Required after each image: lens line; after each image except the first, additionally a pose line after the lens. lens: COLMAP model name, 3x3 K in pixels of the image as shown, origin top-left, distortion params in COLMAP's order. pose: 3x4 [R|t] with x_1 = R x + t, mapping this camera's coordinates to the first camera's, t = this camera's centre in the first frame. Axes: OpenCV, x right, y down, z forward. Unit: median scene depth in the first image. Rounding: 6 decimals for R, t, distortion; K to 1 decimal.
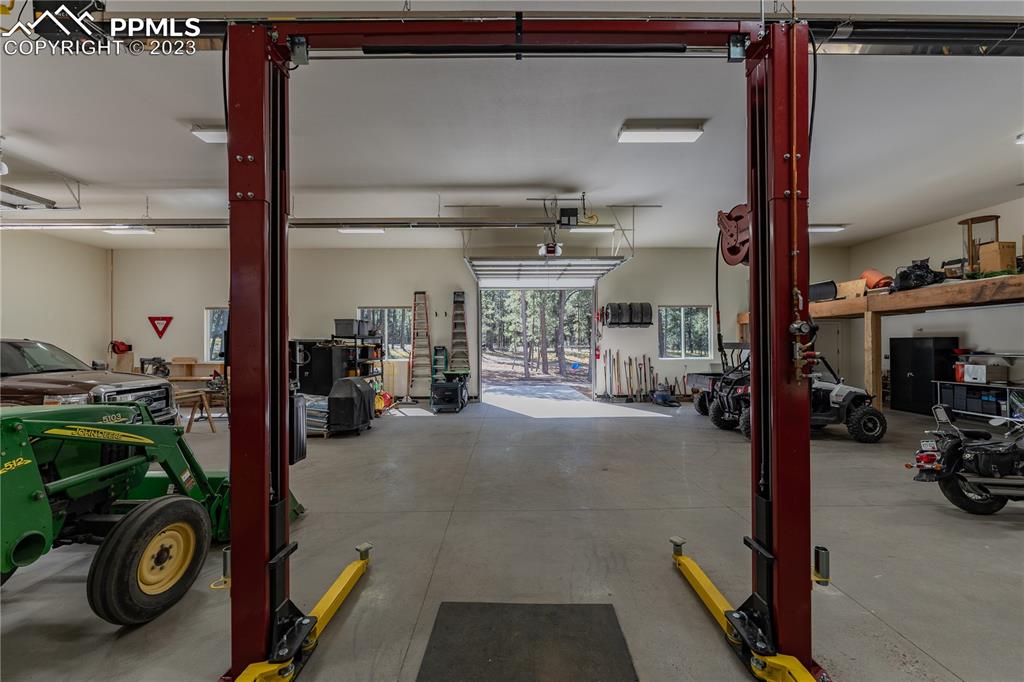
lens RADIAL K [[414.1, 0, 513.7], [0, 414.1, 343.2], [0, 0, 1]] dist [-0.006149, -0.000288]
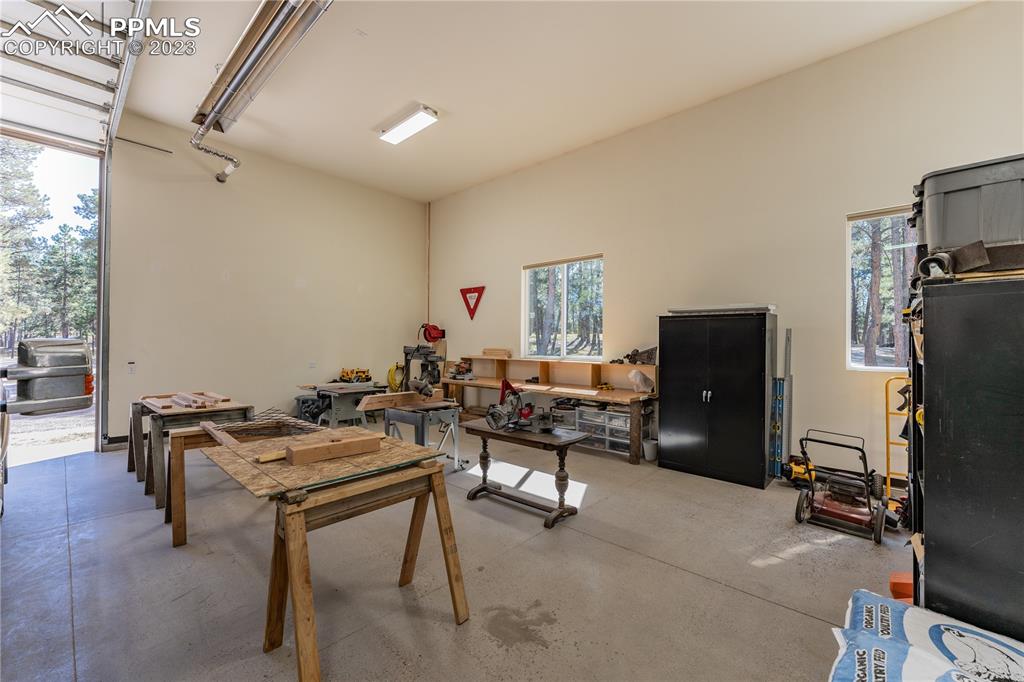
lens RADIAL K [[414.1, 0, 514.9], [0, 414.1, 341.2], [0, 0, 1]] dist [-0.006149, -0.000288]
pose [[0.730518, 0.005792, -0.682868, -0.345563], [-0.005016, 0.999983, 0.003116, 0.021293], [0.682875, 0.001150, 0.730535, 0.555357]]
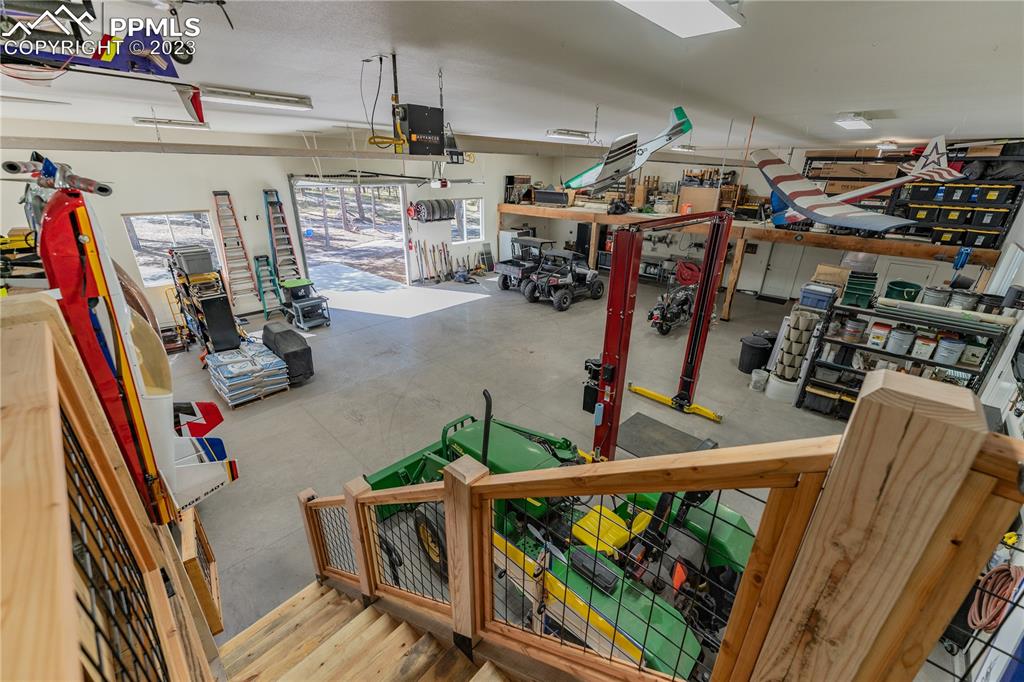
lens RADIAL K [[414.1, 0, 508.1], [0, 414.1, 342.2], [0, 0, 1]] dist [-0.006149, -0.000288]
pose [[0.701876, -0.257924, 0.663962, -0.447126], [-0.023640, 0.923191, 0.383614, -0.176644], [-0.711907, -0.284945, 0.641868, -0.004385]]
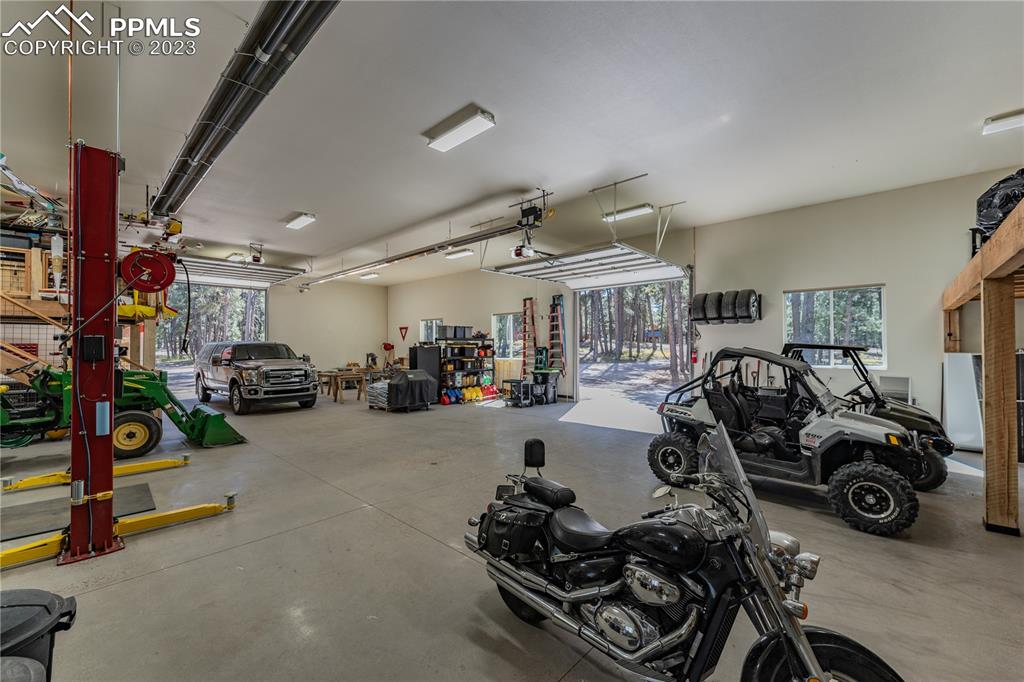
lens RADIAL K [[414.1, 0, 526.2], [0, 414.1, 347.0], [0, 0, 1]] dist [-0.006149, -0.000288]
pose [[0.731284, 0.005162, -0.682054, 0.533972], [0.002735, 0.999941, 0.010500, -0.003794], [0.682068, -0.009544, 0.731227, 0.180257]]
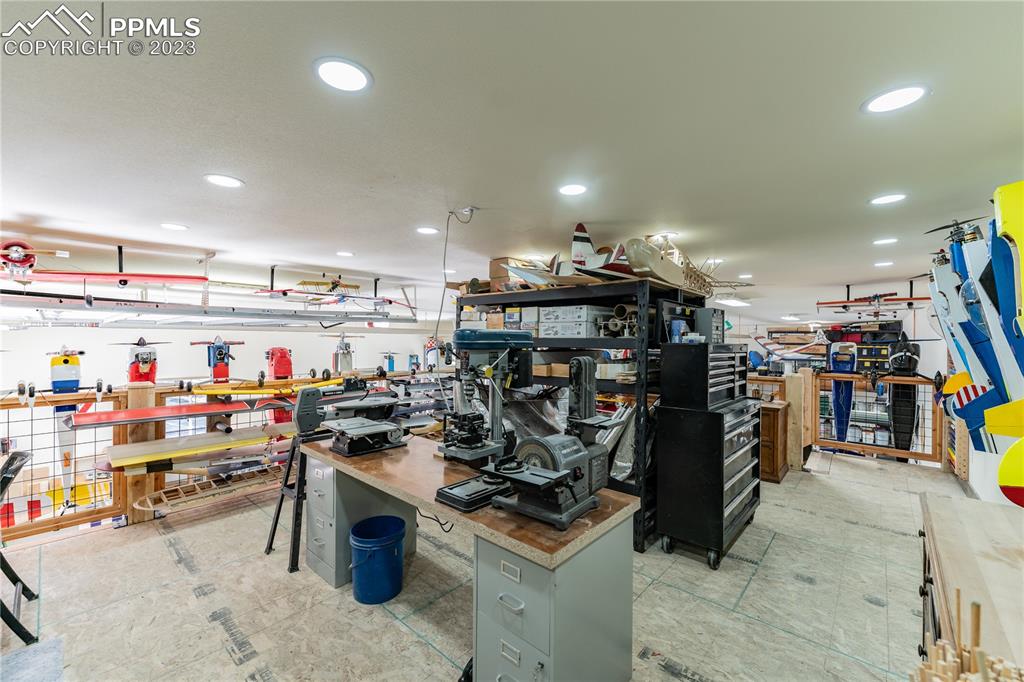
lens RADIAL K [[414.1, 0, 509.7], [0, 414.1, 339.5], [0, 0, 1]] dist [-0.006149, -0.000288]
pose [[0.674859, 0.012190, 0.737846, -0.882871], [-0.014722, 0.999887, -0.003054, -0.175480], [-0.737800, -0.008802, 0.674963, -0.071293]]
